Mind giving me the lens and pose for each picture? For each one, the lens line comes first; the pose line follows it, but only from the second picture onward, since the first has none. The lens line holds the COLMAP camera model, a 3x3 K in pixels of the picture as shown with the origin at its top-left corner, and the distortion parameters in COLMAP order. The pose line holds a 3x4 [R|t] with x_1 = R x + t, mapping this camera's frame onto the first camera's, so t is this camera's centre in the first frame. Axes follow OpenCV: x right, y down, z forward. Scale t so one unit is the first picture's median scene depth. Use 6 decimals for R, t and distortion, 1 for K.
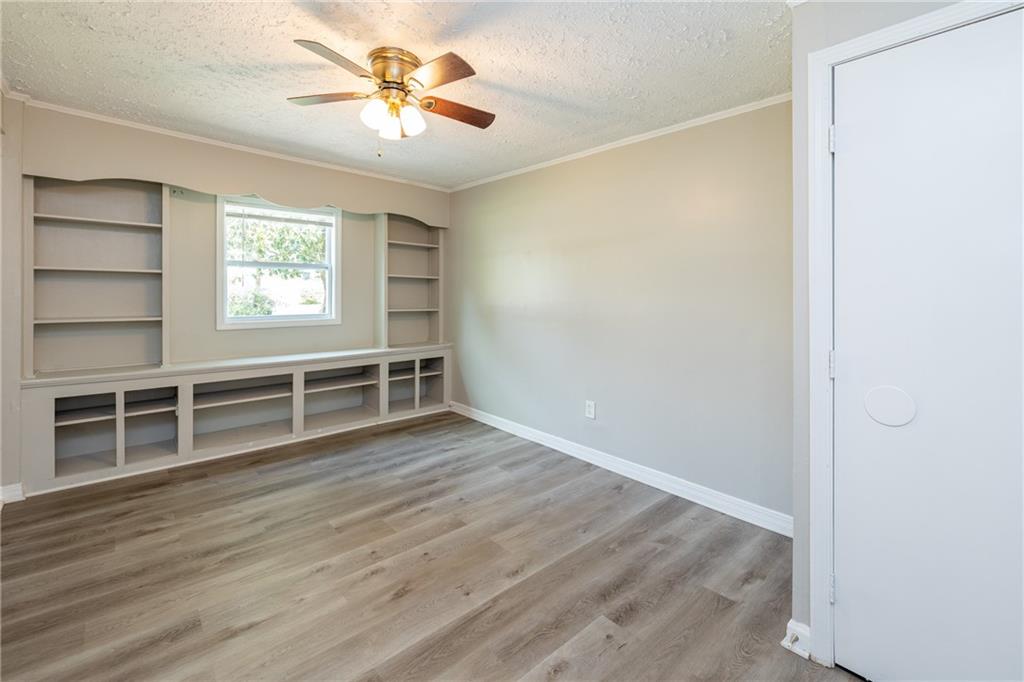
lens RADIAL K [[443.7, 0, 512.9], [0, 443.7, 290.3], [0, 0, 1]] dist [-0.000875, -0.000126]
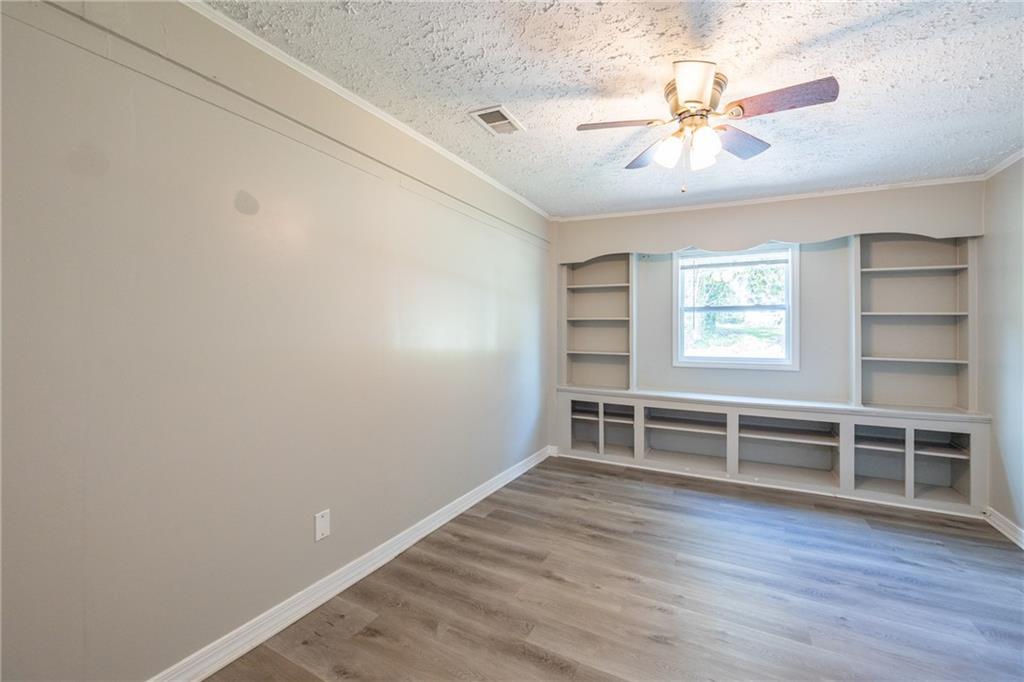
lens RADIAL K [[433.7, 0, 510.4], [0, 433.7, 338.0], [0, 0, 1]] dist [-0.001331, 0.000051]
pose [[0.341797, 0.006062, -0.939754, 0.313208], [-0.001110, 0.999981, 0.006046, 0.007437], [0.939773, -0.001023, 0.341797, 0.215230]]
